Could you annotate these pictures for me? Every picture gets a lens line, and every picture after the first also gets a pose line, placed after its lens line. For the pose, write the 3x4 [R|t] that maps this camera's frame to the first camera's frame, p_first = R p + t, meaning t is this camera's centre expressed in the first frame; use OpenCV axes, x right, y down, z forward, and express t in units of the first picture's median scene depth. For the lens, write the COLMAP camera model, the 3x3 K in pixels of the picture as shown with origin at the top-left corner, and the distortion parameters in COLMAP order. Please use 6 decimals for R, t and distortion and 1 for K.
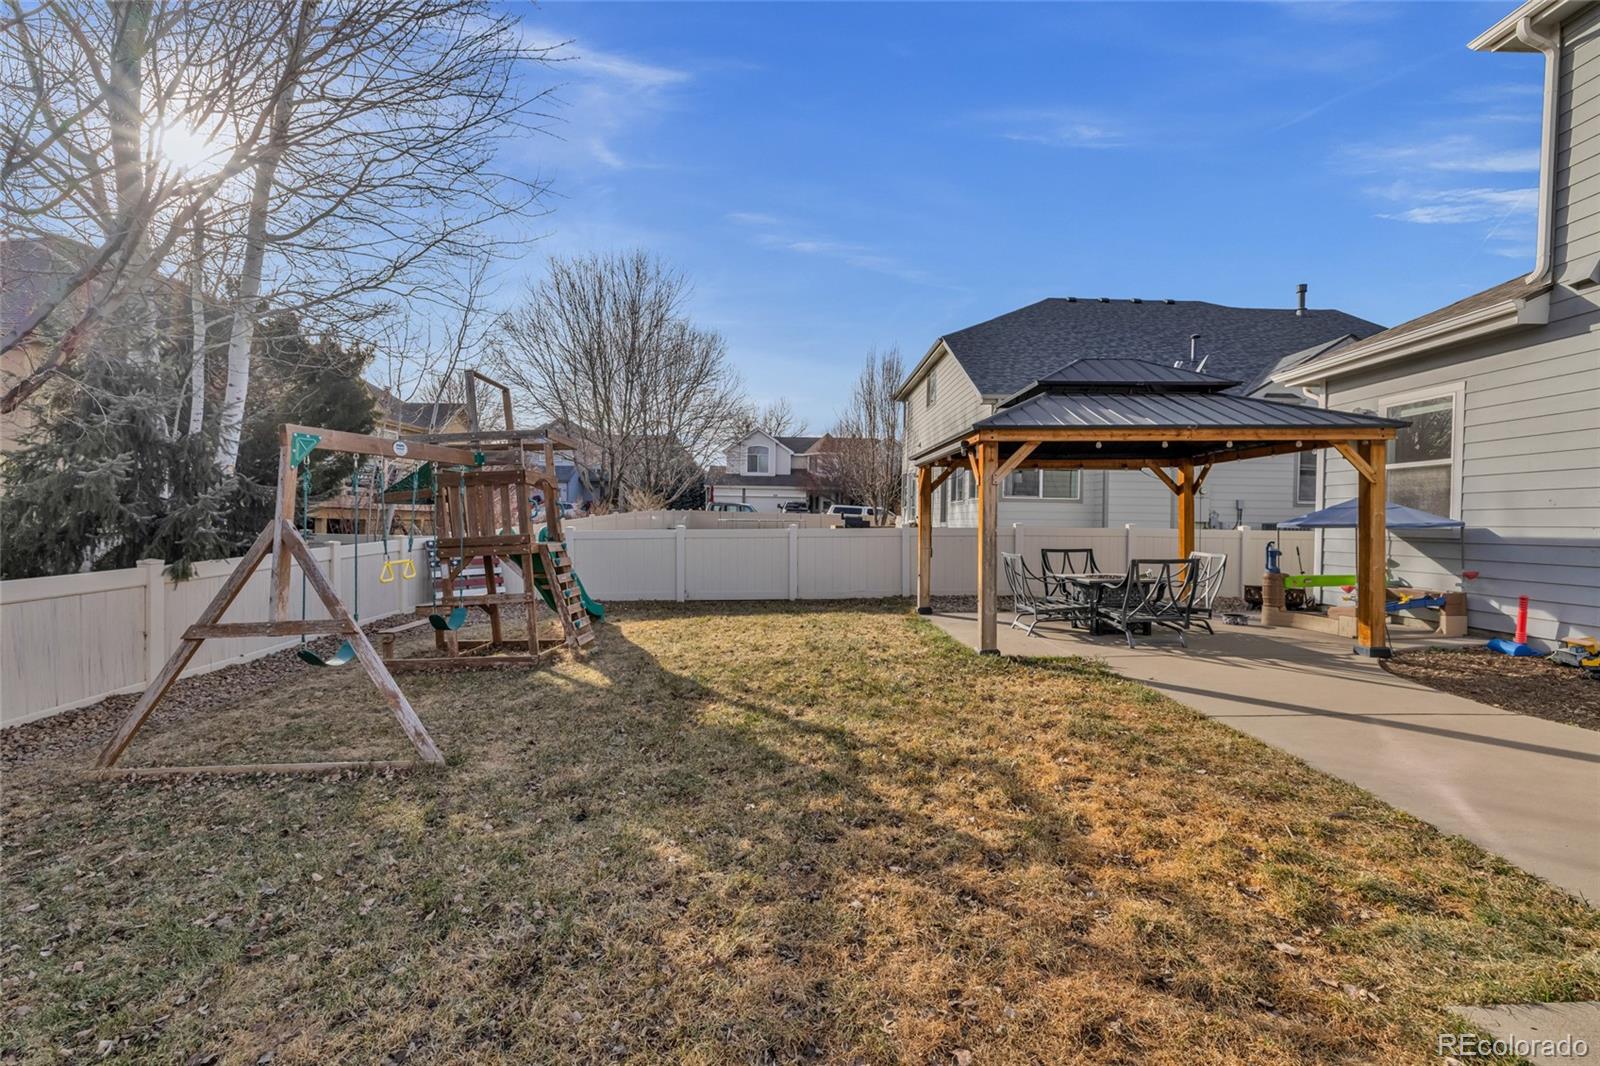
lens RADIAL K [[686.0, 0, 800.0], [0, 686.0, 533.0], [0, 0, 1]] dist [-0.000756, 0.000186]
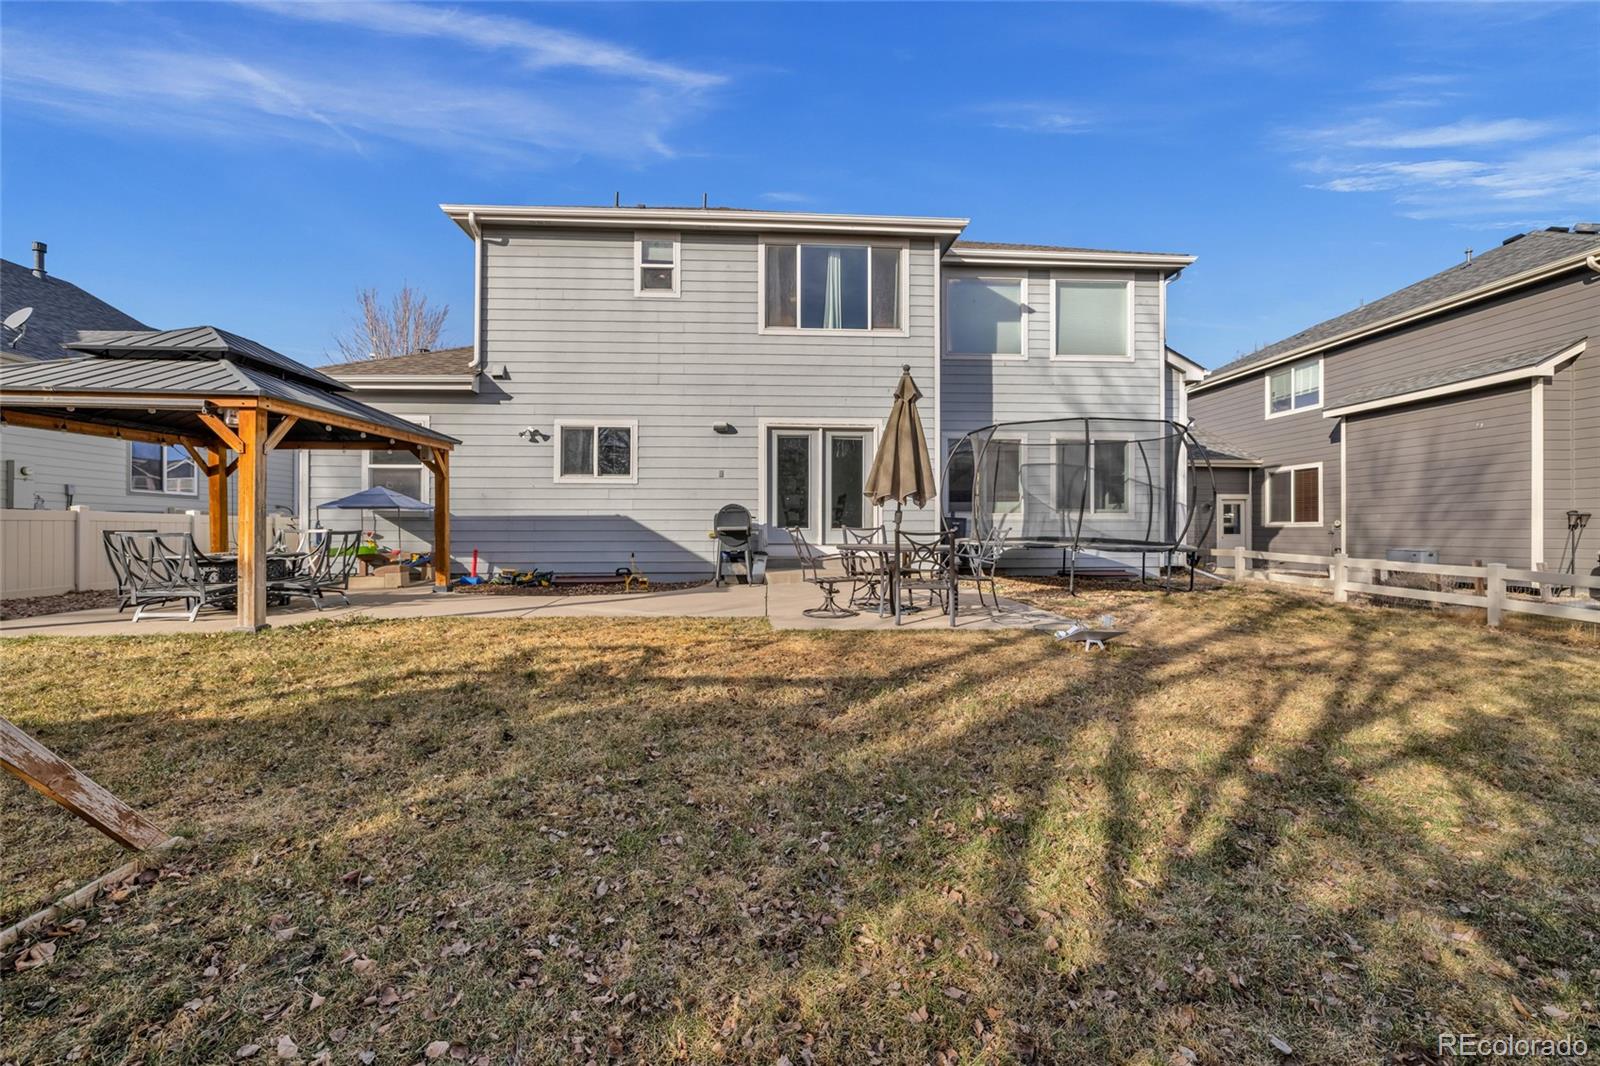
lens RADIAL K [[686.0, 0, 800.0], [0, 686.0, 533.0], [0, 0, 1]] dist [-0.000756, 0.000186]
pose [[-0.053708, -0.013104, 0.998471, -0.692682], [0.014549, 0.999797, 0.013904, 0.036335], [-0.998451, 0.015274, -0.053507, 0.281225]]
